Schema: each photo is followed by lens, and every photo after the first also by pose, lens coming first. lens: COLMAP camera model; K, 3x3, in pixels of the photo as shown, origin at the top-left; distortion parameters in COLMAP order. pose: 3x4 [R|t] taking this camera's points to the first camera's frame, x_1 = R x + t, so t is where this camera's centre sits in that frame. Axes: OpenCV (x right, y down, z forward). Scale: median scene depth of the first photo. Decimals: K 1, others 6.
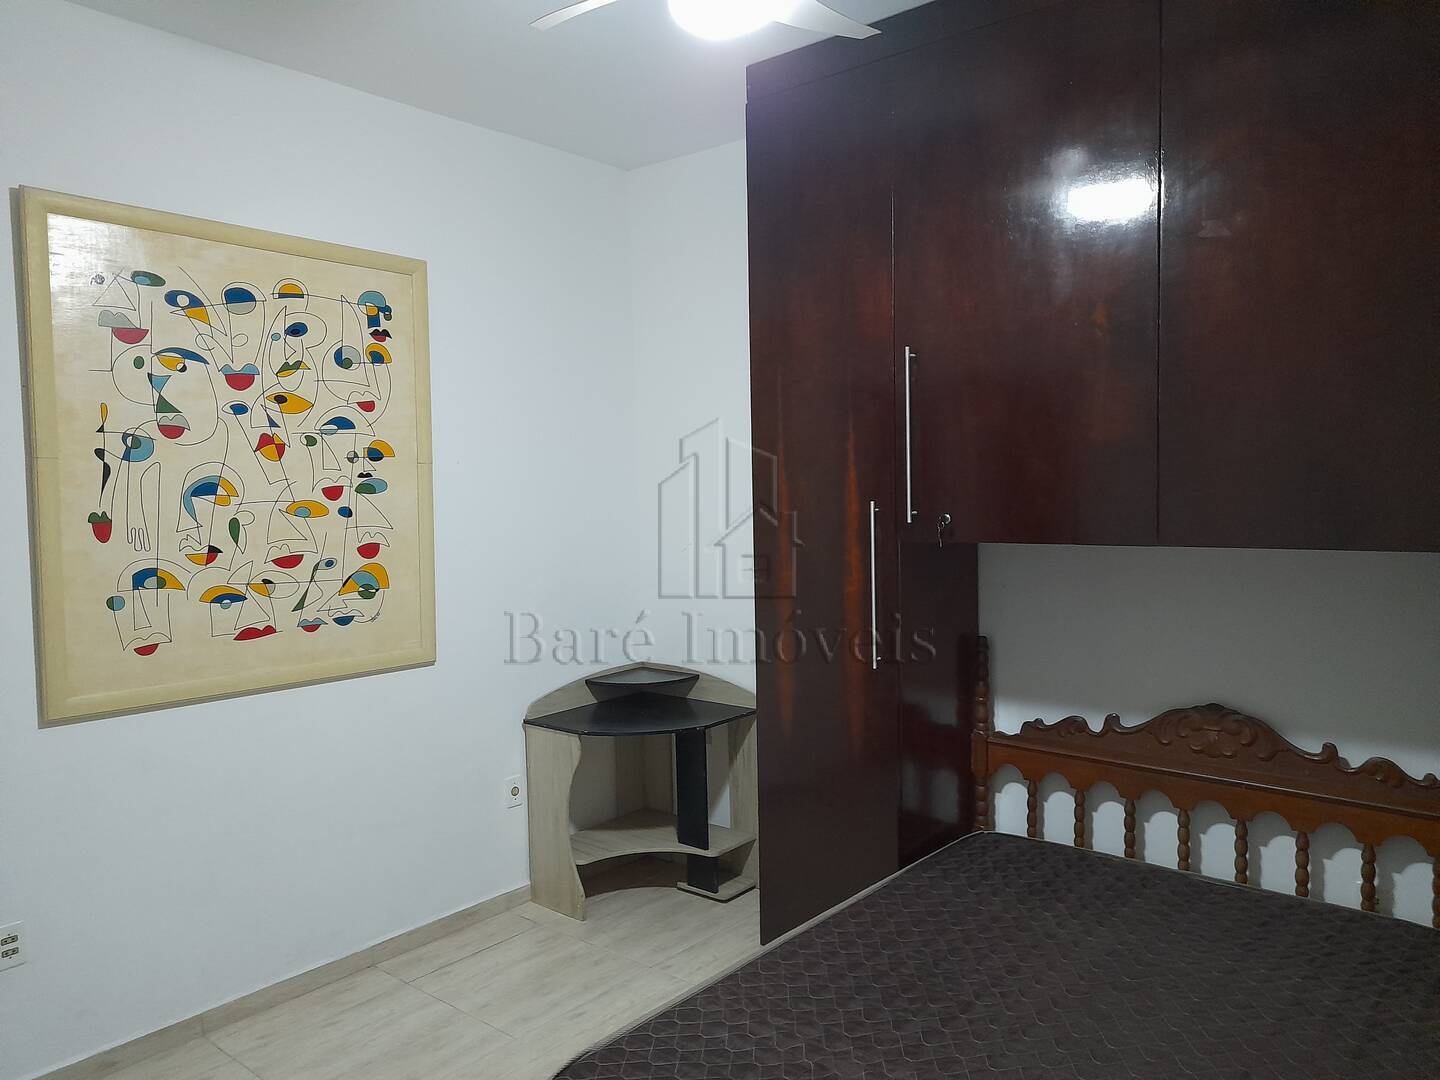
lens RADIAL K [[1059.7, 0, 716.2], [0, 1059.7, 545.3], [0, 0, 1]] dist [0.081495, -0.085989]
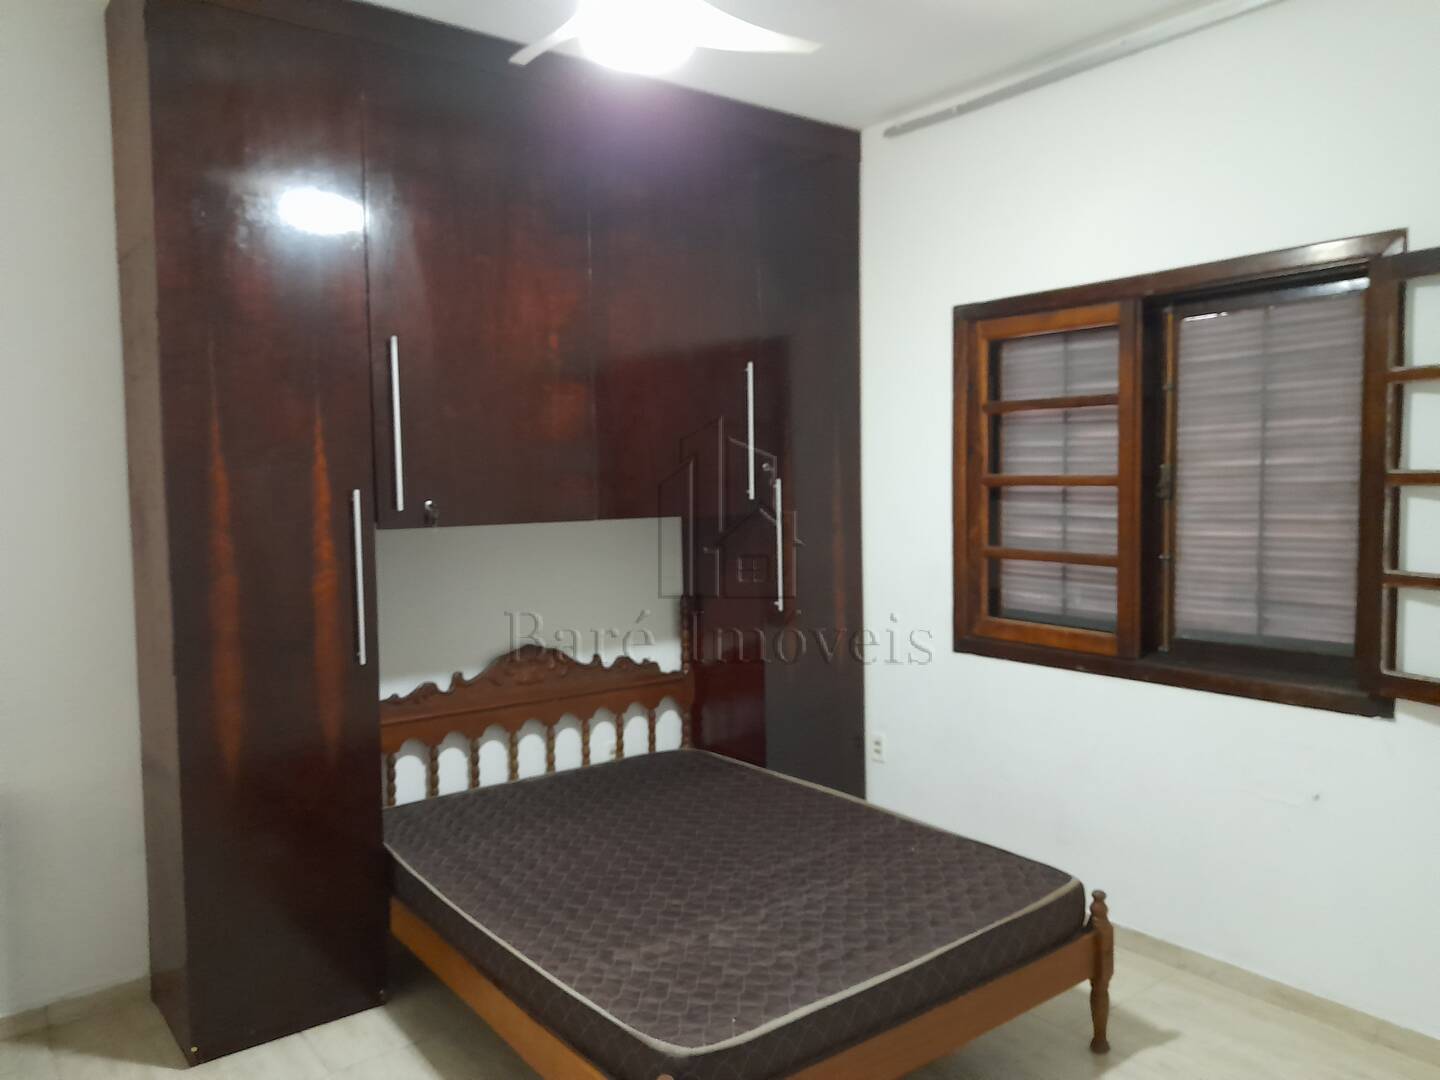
lens RADIAL K [[1059.7, 0, 716.2], [0, 1059.7, 545.3], [0, 0, 1]] dist [0.081495, -0.085989]
pose [[0.197794, -0.057968, 0.978528, -0.722530], [0.063654, 0.996903, 0.046190, -0.017377], [-0.978175, 0.053151, 0.200871, 0.488629]]
